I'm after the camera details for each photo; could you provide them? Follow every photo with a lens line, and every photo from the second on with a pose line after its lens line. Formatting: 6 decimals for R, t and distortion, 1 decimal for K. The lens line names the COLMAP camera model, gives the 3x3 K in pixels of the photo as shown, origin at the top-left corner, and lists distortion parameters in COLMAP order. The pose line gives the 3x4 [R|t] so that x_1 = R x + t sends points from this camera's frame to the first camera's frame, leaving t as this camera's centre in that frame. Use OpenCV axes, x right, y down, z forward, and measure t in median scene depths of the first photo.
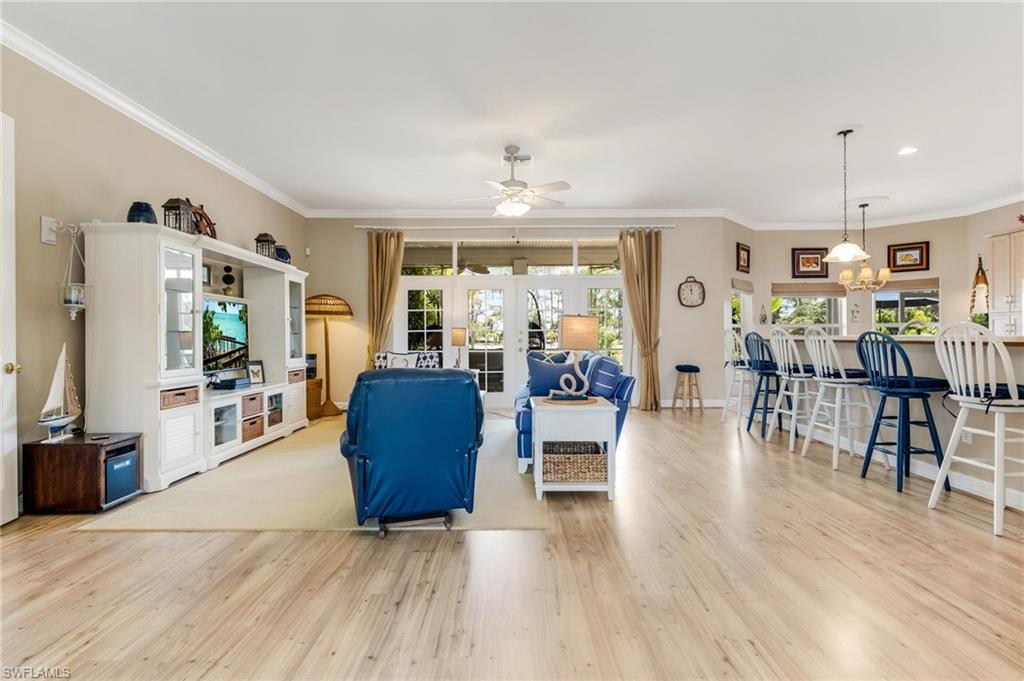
lens RADIAL K [[491.2, 0, 522.1], [0, 491.2, 338.9], [0, 0, 1]] dist [-0.002608, -0.000047]
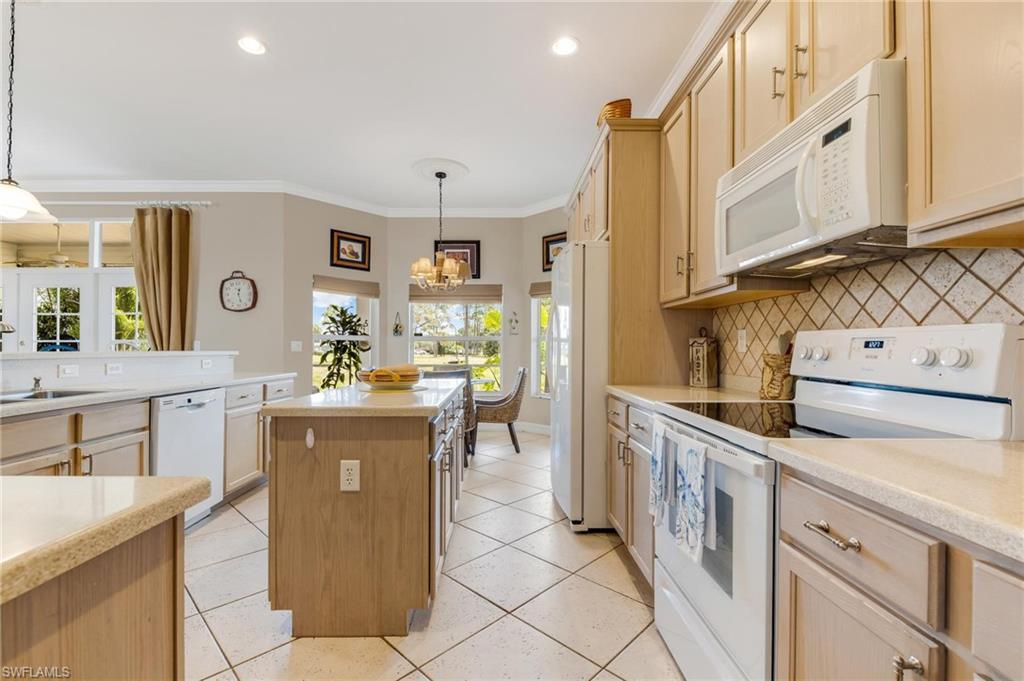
lens RADIAL K [[455.4, 0, 514.9], [0, 455.4, 342.5], [0, 0, 1]] dist [0.007972, -0.008480]
pose [[0.999965, 0.007633, -0.003392, 1.118637], [-0.007690, 0.999826, -0.016975, -0.013001], [0.003262, 0.017000, 0.999850, 0.438342]]
